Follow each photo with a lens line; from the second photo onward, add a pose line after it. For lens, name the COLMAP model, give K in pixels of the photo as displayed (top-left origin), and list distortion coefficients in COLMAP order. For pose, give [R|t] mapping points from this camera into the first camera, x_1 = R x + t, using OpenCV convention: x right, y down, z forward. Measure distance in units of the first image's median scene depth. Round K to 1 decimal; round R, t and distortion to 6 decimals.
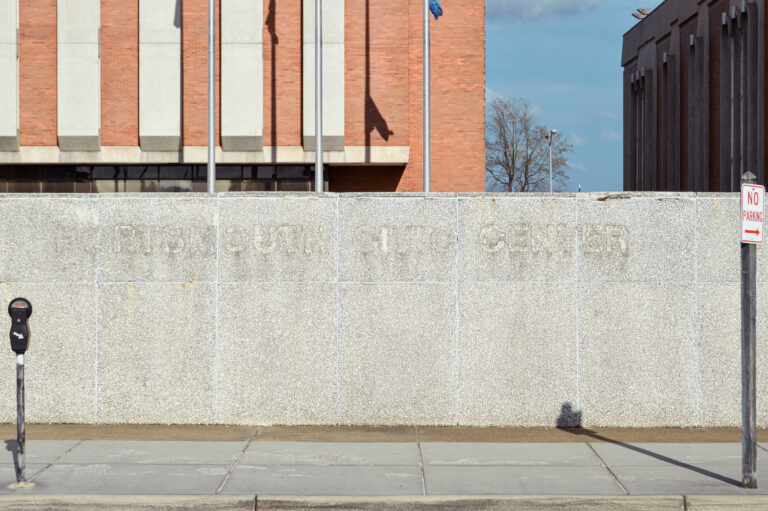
lens RADIAL K [[1679.8, 0, 384.0], [0, 1679.8, 255.5], [0, 0, 1]] dist [-0.082027, -0.400835]
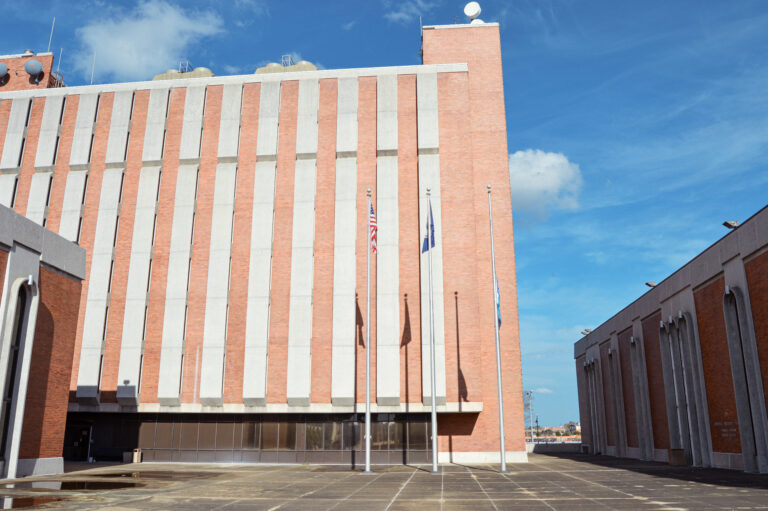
lens RADIAL K [[617.7, 0, 383.6], [0, 617.7, 263.3], [0, 0, 1]] dist [-0.069089, 0.002755]
pose [[0.997709, -0.023930, -0.063278, -0.045319], [0.005050, 0.959086, -0.283070, -0.022182], [0.067463, 0.282102, 0.957010, 0.330811]]
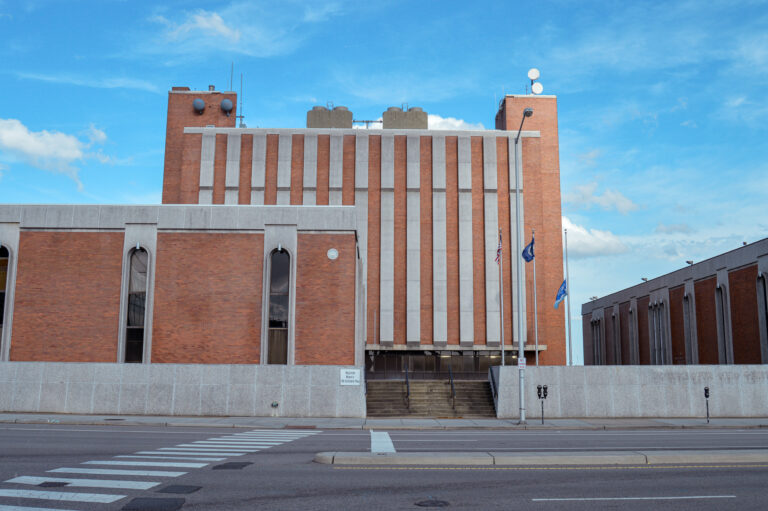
lens RADIAL K [[730.5, 0, 384.0], [0, 730.5, 255.5], [0, 0, 1]] dist [-0.014257, -0.003434]
pose [[0.998468, 0.007214, 0.054867, -0.358607], [0.002279, 0.985264, -0.171024, 0.001966], [-0.055293, 0.170887, 0.983738, -0.330977]]
